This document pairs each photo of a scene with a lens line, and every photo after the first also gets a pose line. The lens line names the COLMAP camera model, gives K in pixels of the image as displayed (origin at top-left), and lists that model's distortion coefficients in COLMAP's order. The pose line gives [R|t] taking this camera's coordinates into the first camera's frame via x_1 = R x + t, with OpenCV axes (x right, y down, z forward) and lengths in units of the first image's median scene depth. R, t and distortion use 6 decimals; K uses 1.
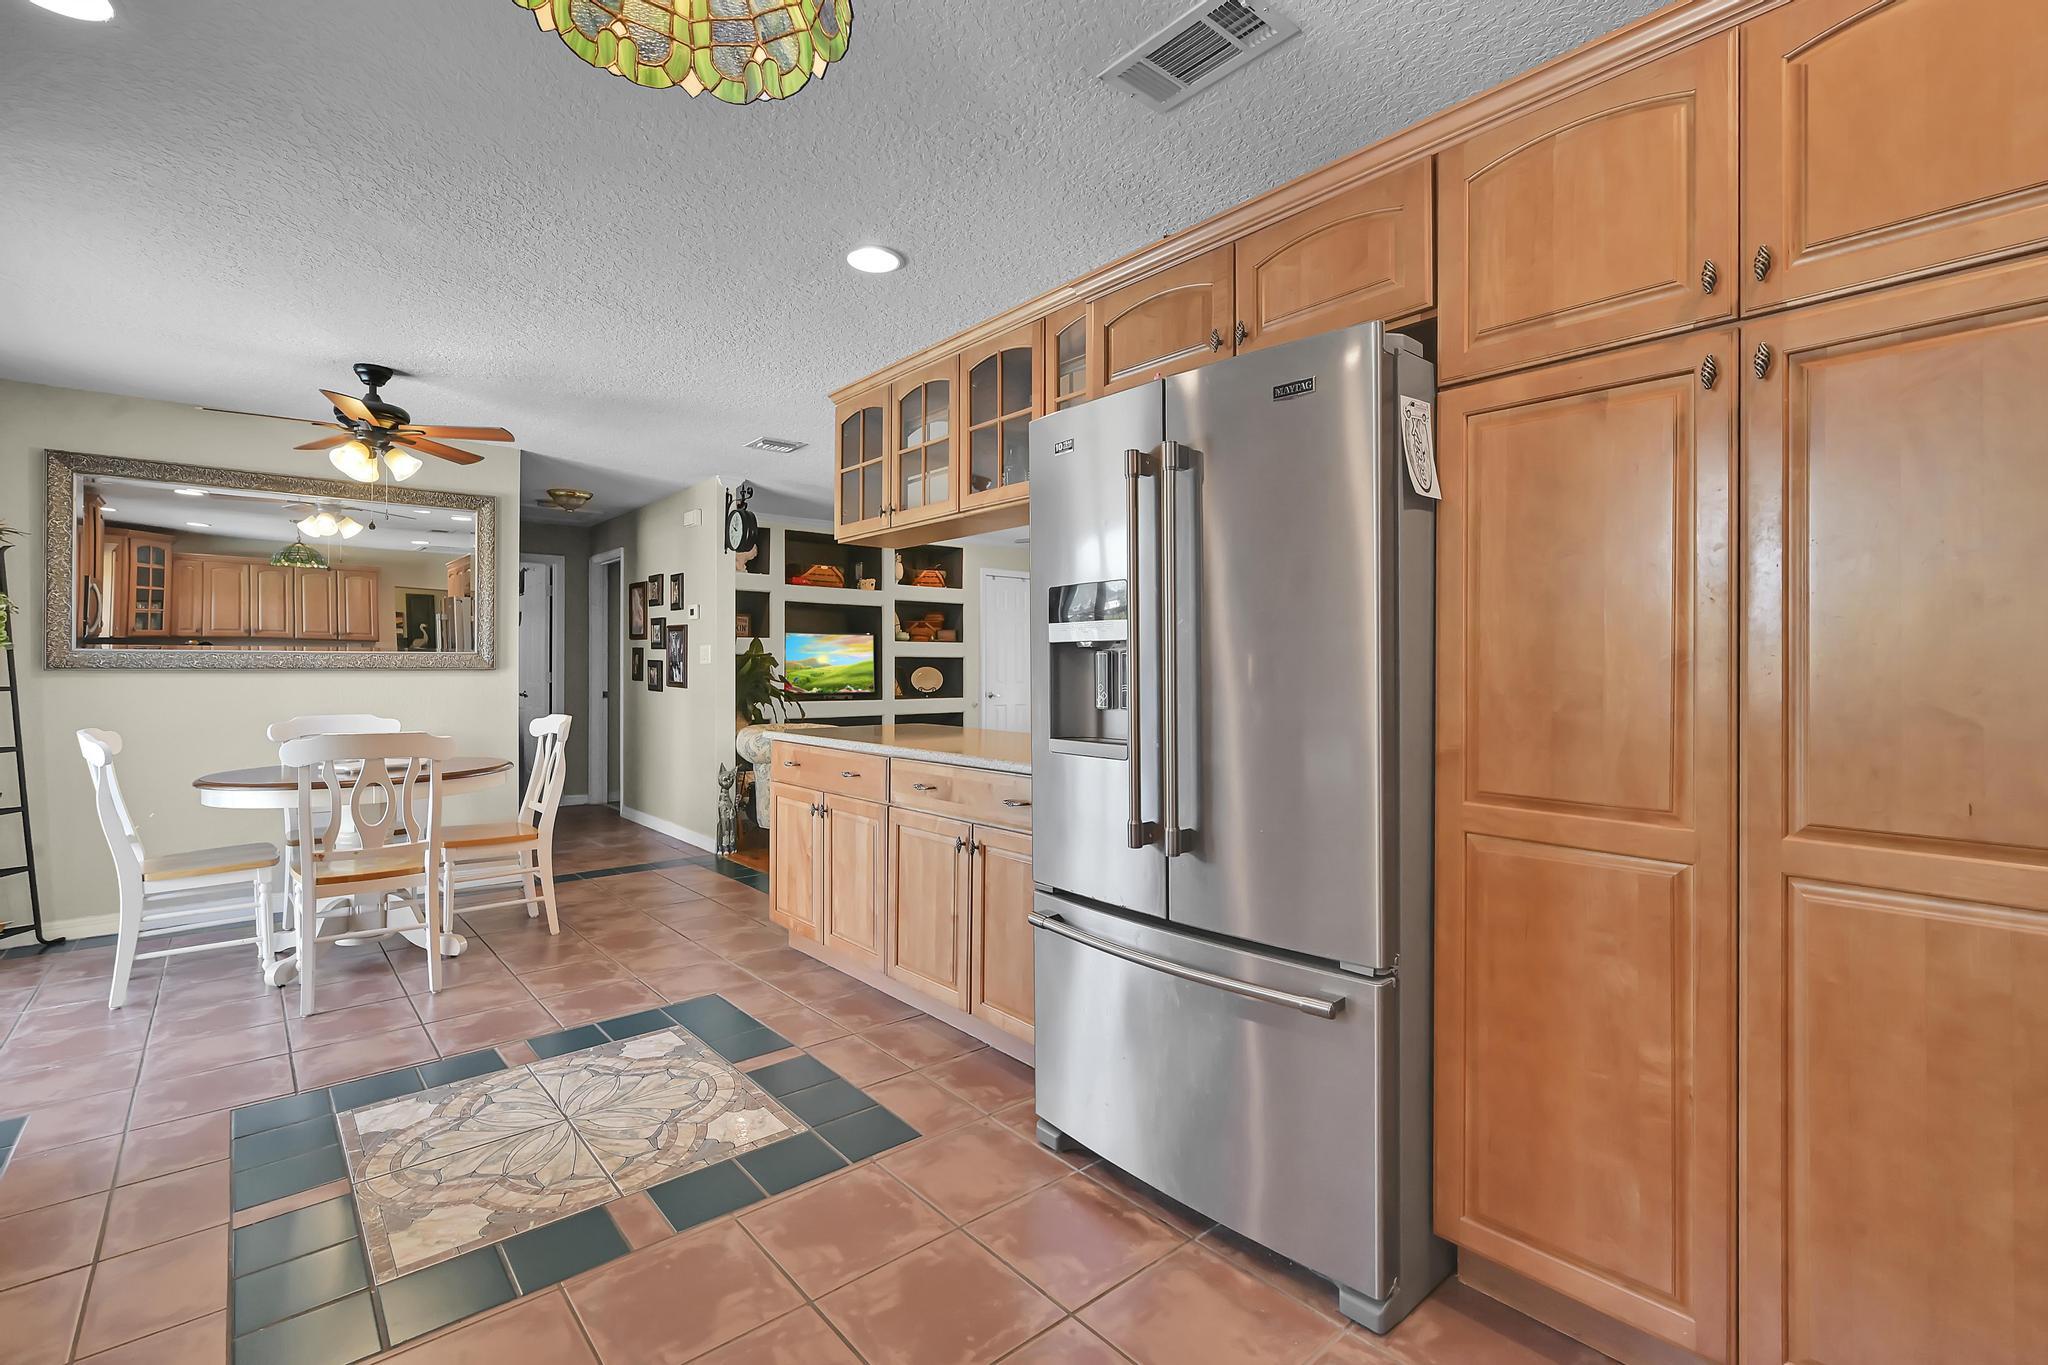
lens RADIAL K [[925.4, 0, 1021.5], [0, 925.4, 670.3], [0, 0, 1]] dist [-0.001345, 0.000113]
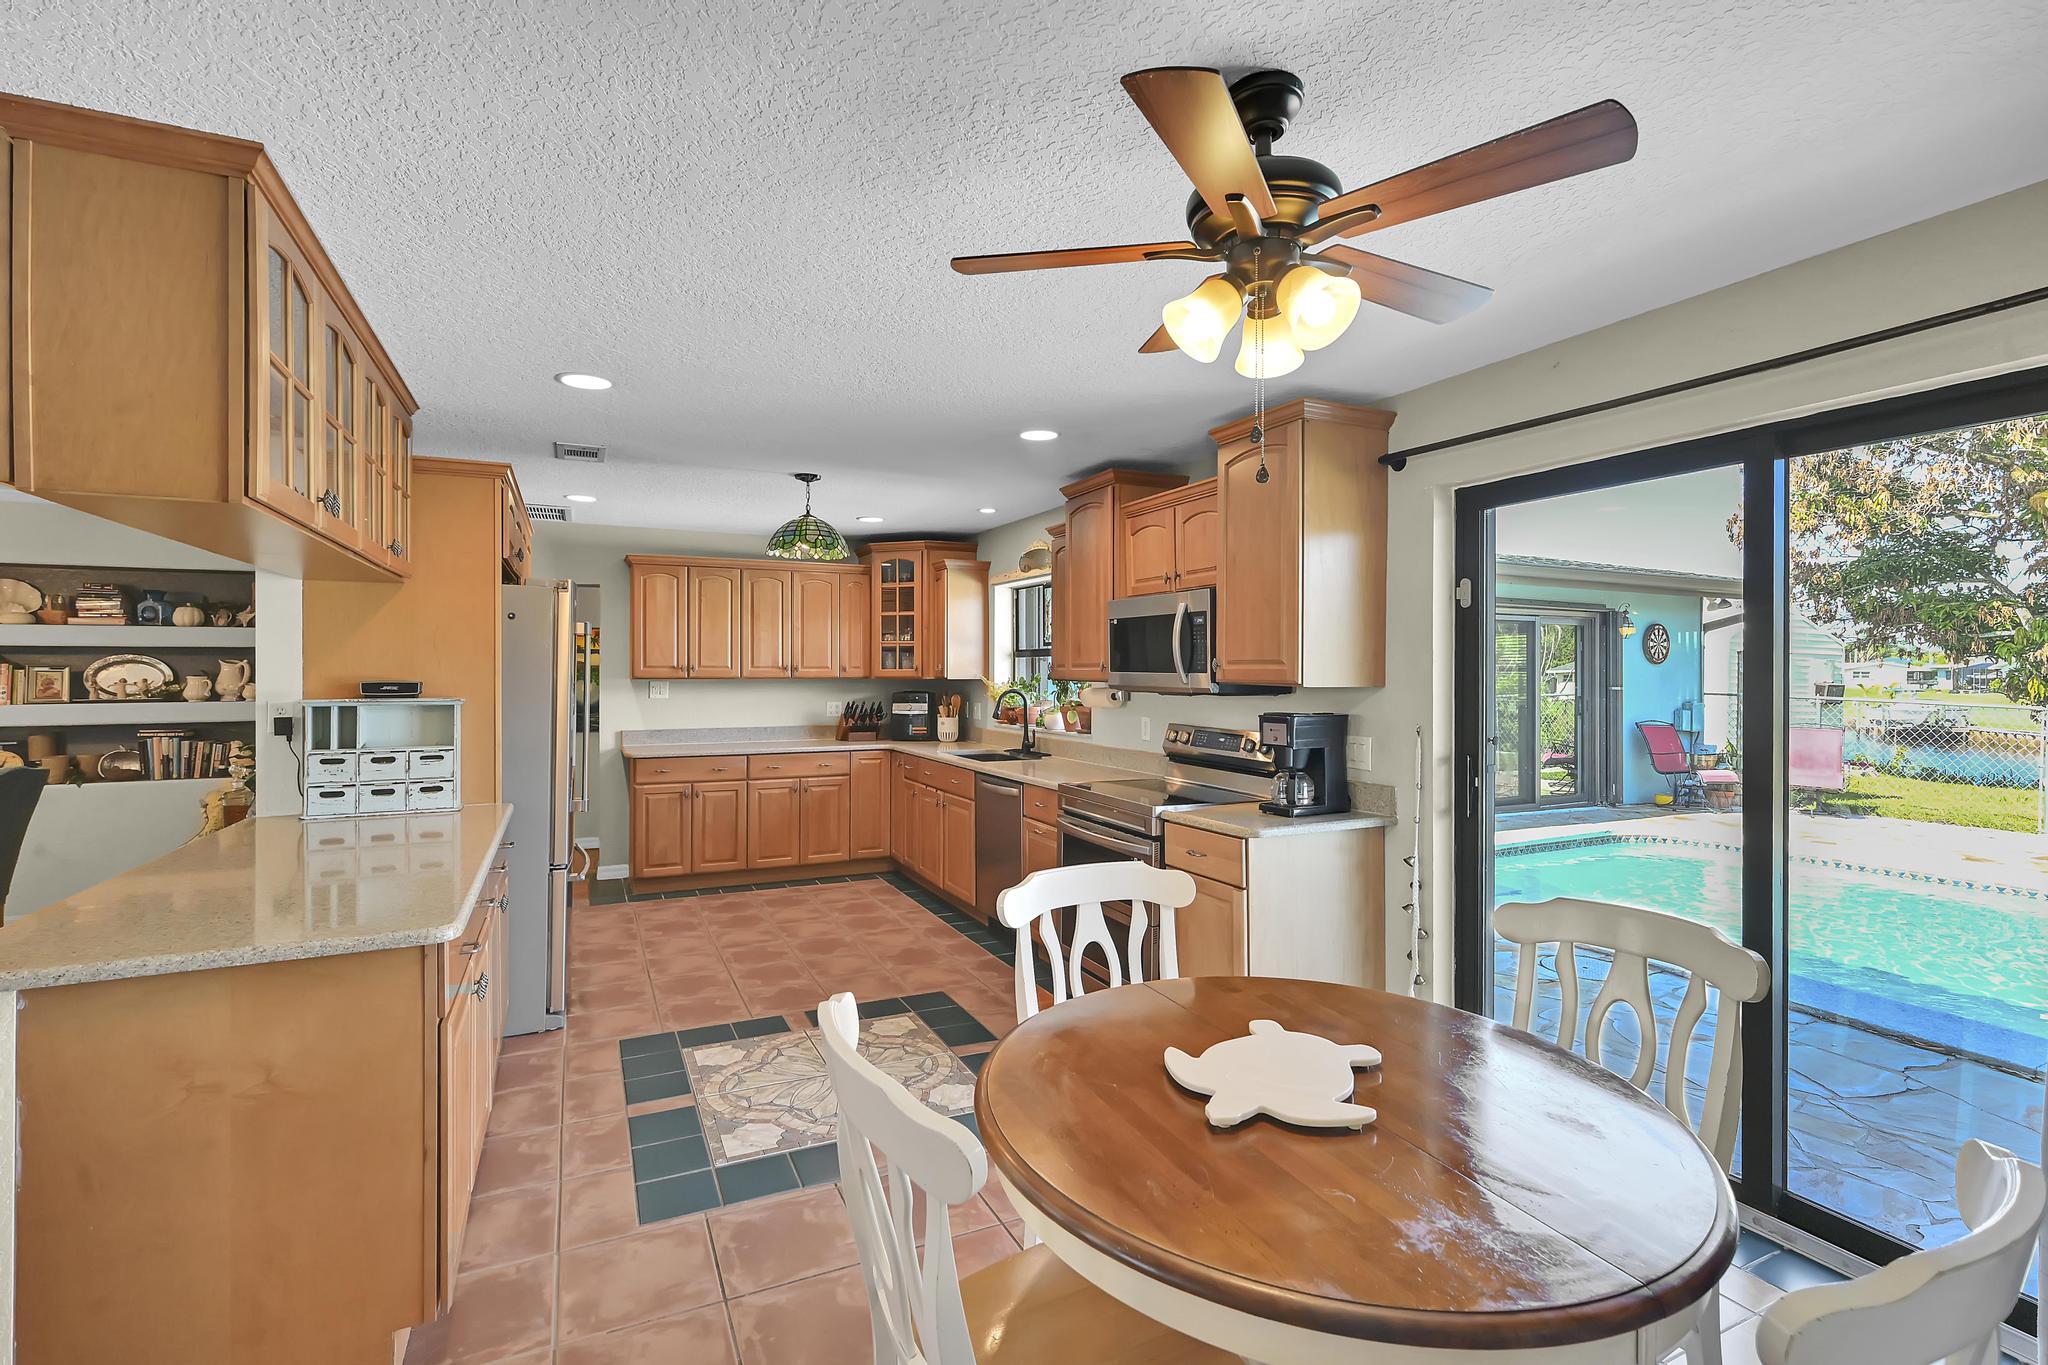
lens RADIAL K [[925.4, 0, 1021.5], [0, 925.4, 670.3], [0, 0, 1]] dist [-0.001345, 0.000113]
pose [[-0.967317, 0.001228, 0.253567, -0.803168], [0.002272, 0.999990, 0.003823, -0.078045], [-0.253559, 0.004274, -0.967310, 1.628932]]
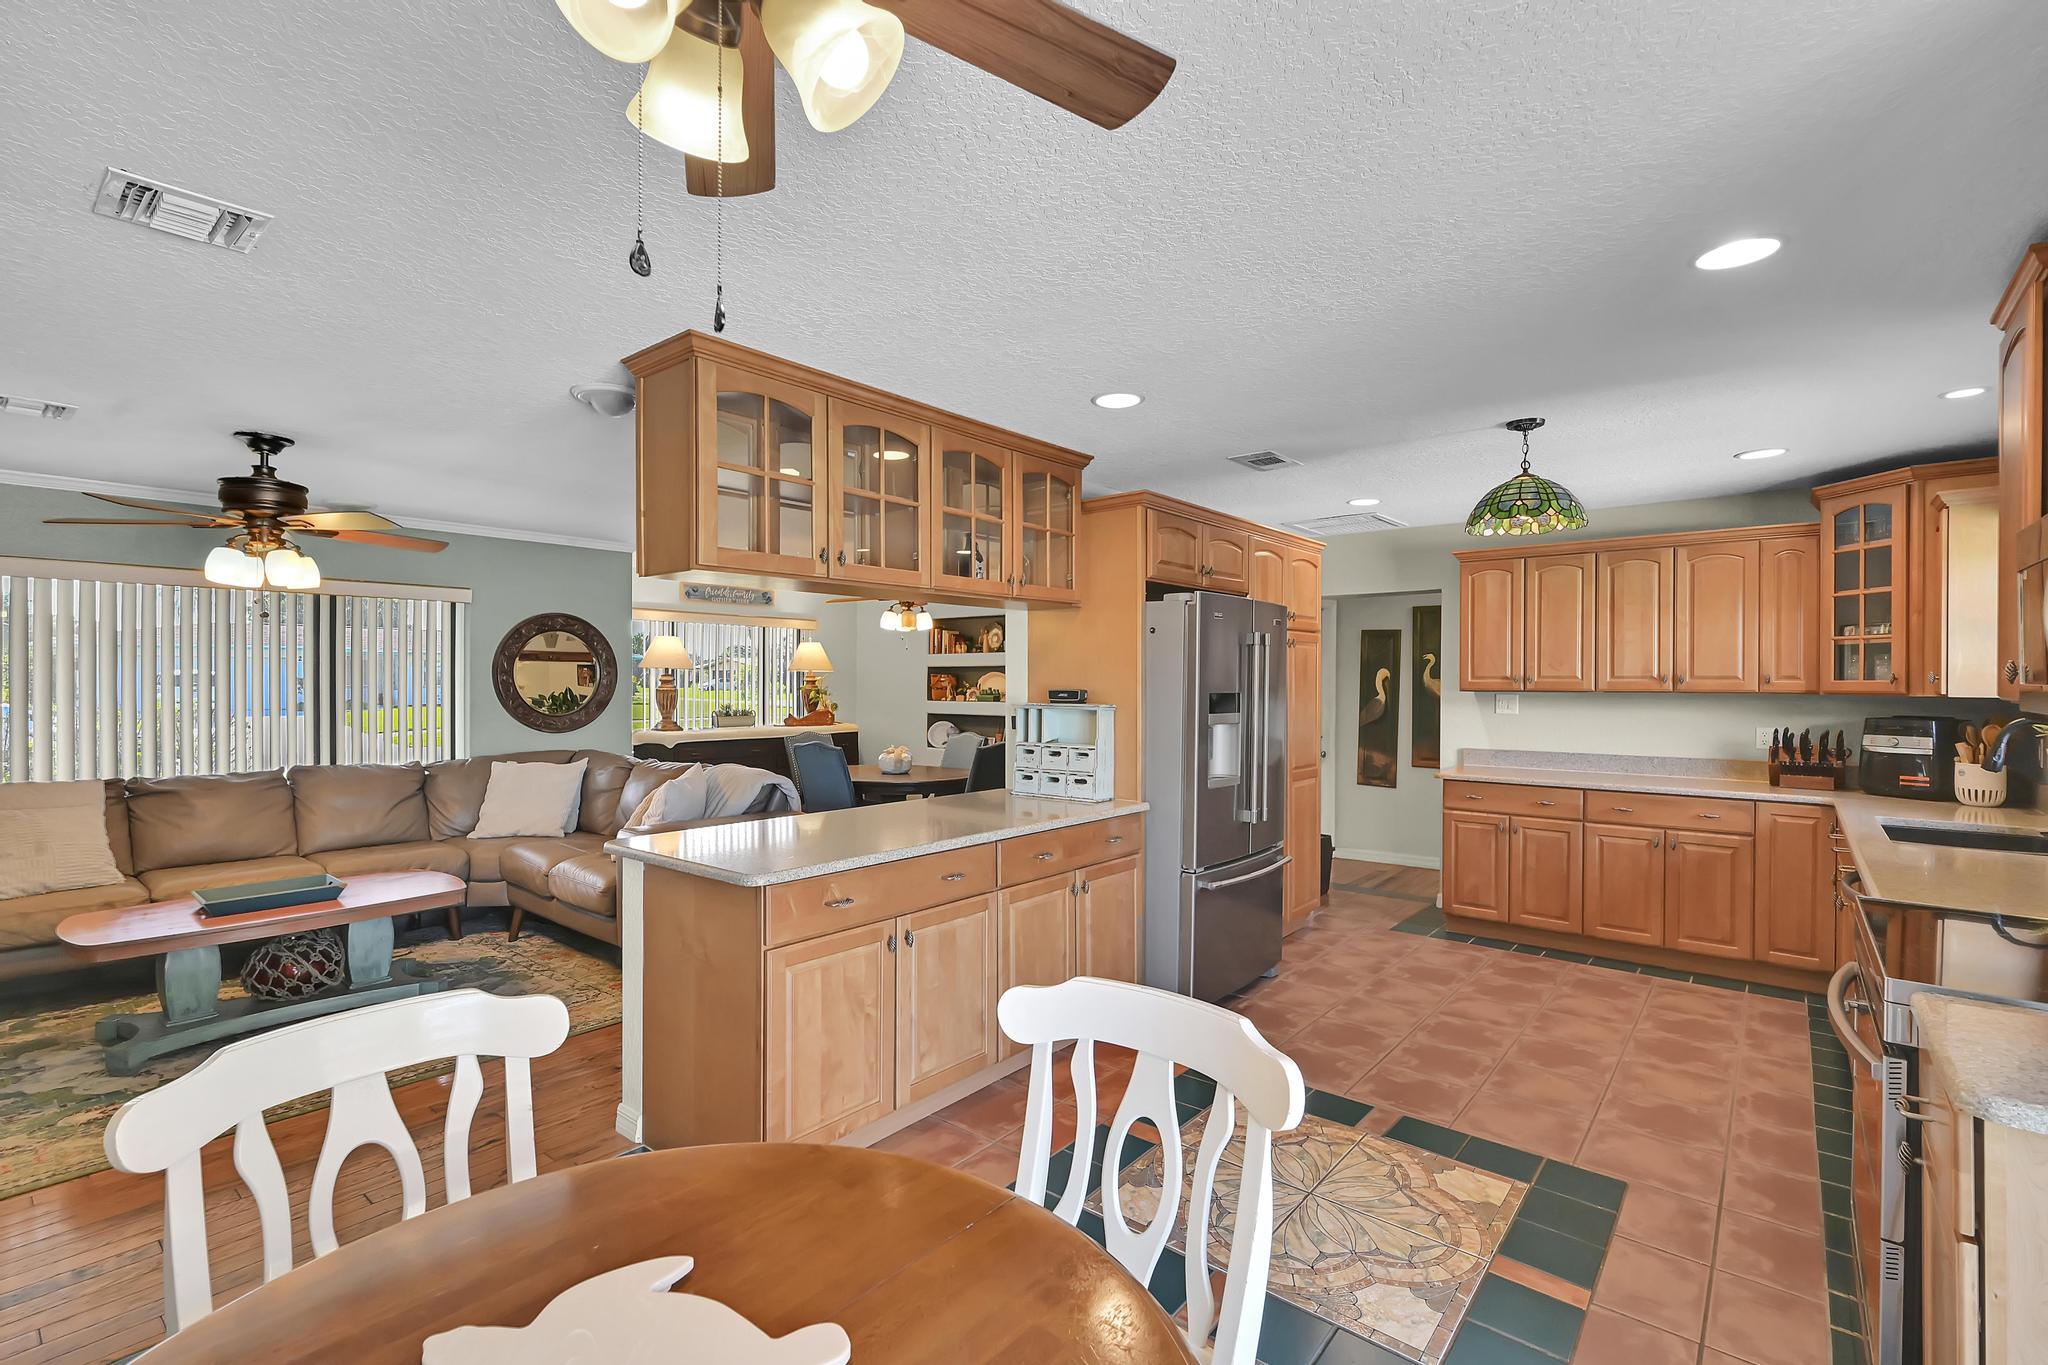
lens RADIAL K [[921.9, 0, 1022.6], [0, 921.9, 688.9], [0, 0, 1]] dist [0.000992, 0.000198]
pose [[-0.174138, -0.006779, 0.984698, -1.072599], [0.002447, 0.999970, 0.007317, -0.073314], [-0.984718, 0.003684, -0.174116, 1.098495]]
